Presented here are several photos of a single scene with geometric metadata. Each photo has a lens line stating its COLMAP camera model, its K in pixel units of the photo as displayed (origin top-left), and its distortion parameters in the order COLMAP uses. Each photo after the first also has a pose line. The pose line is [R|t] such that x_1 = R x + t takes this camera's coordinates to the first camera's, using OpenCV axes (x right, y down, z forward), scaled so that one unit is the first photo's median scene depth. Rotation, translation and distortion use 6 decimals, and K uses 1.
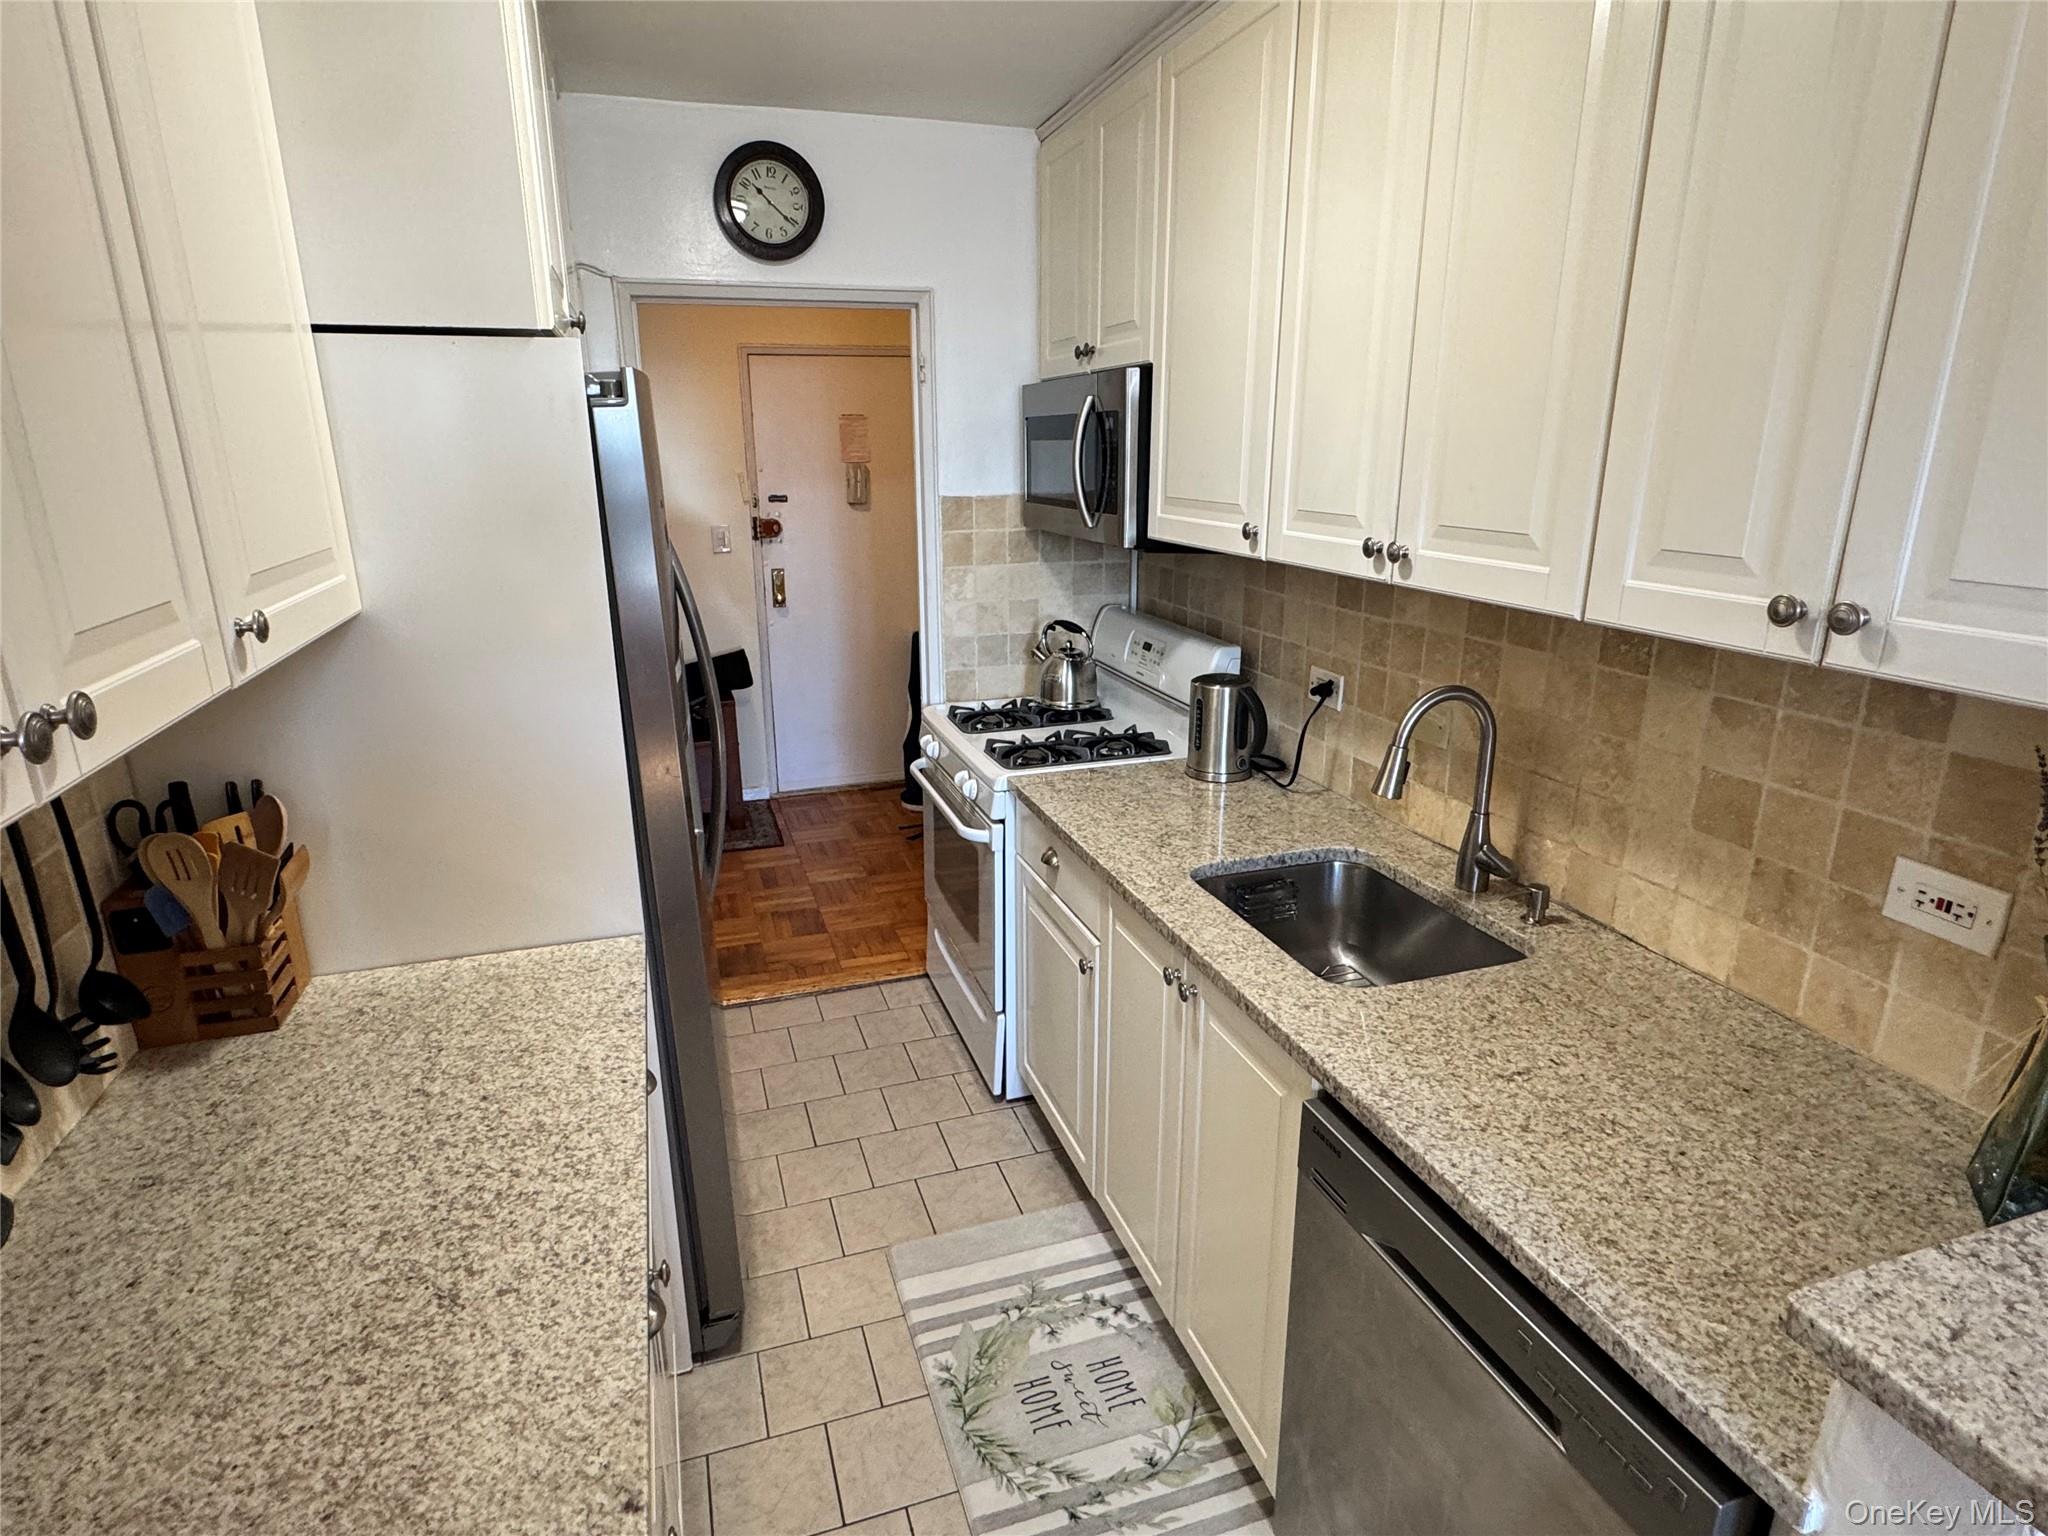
lens RADIAL K [[1087.5, 0, 1023.0], [0, 1087.5, 762.6], [0, 0, 1]] dist [0.003661, -0.000024]
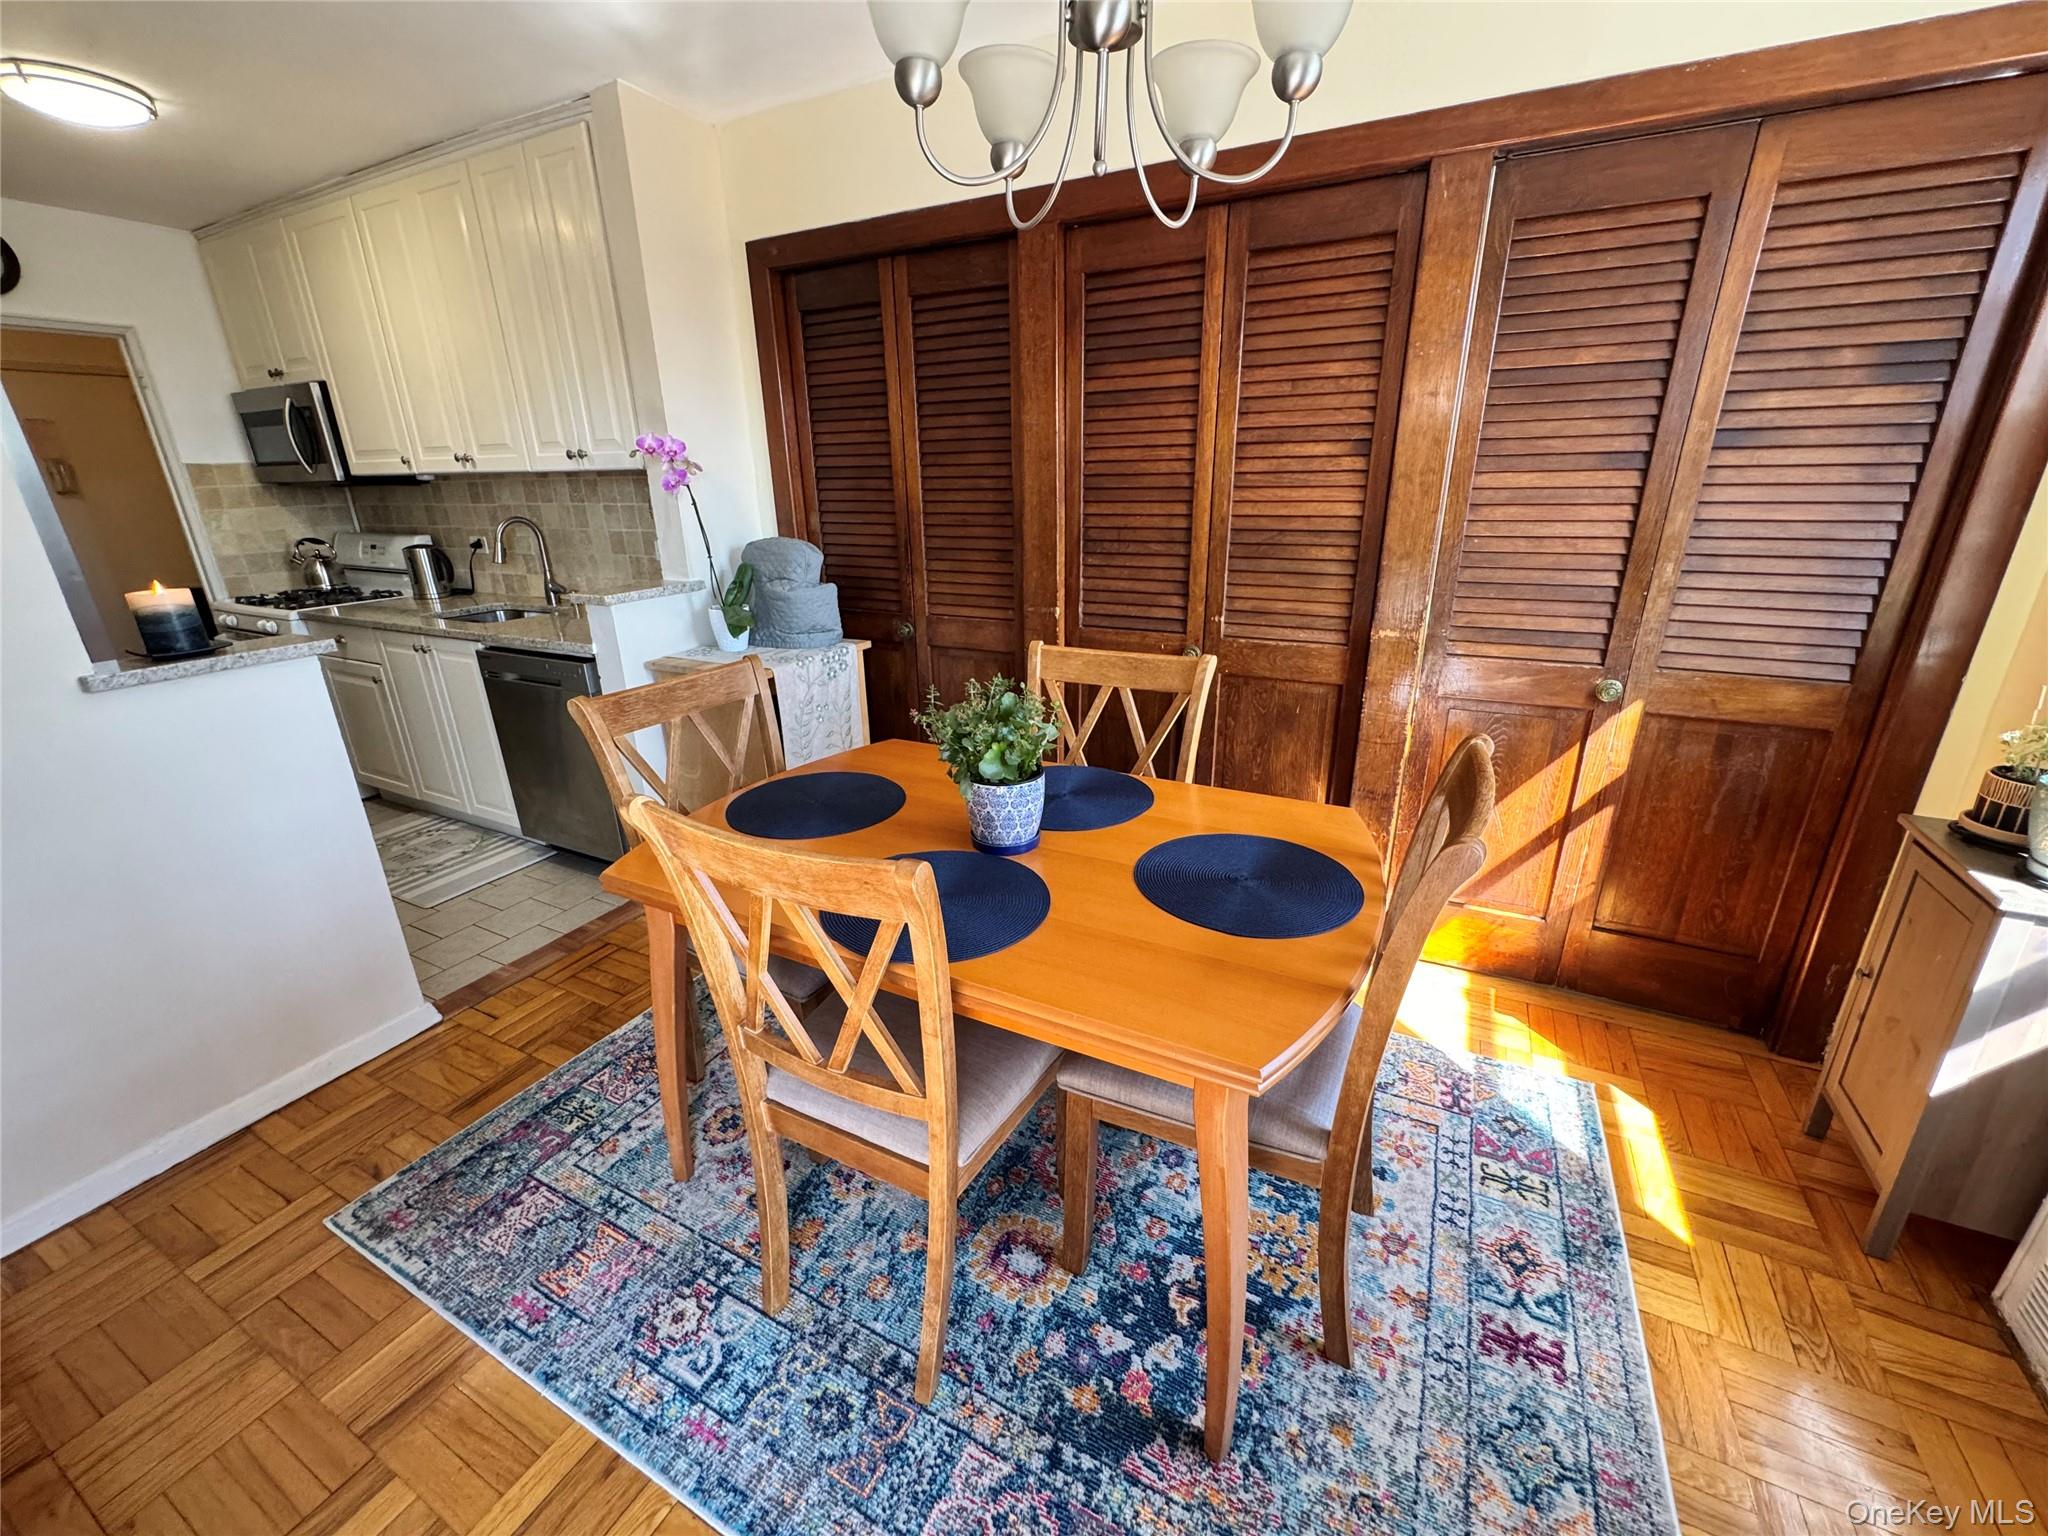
lens RADIAL K [[822.4, 0, 1015.2], [0, 822.4, 767.8], [0, 0, 1]] dist [-0.001776, -0.000206]
pose [[0.725557, -0.241268, 0.644481, -0.079806], [0.206898, 0.969676, 0.130082, 0.297051], [-0.656323, 0.038960, 0.753474, -0.715586]]
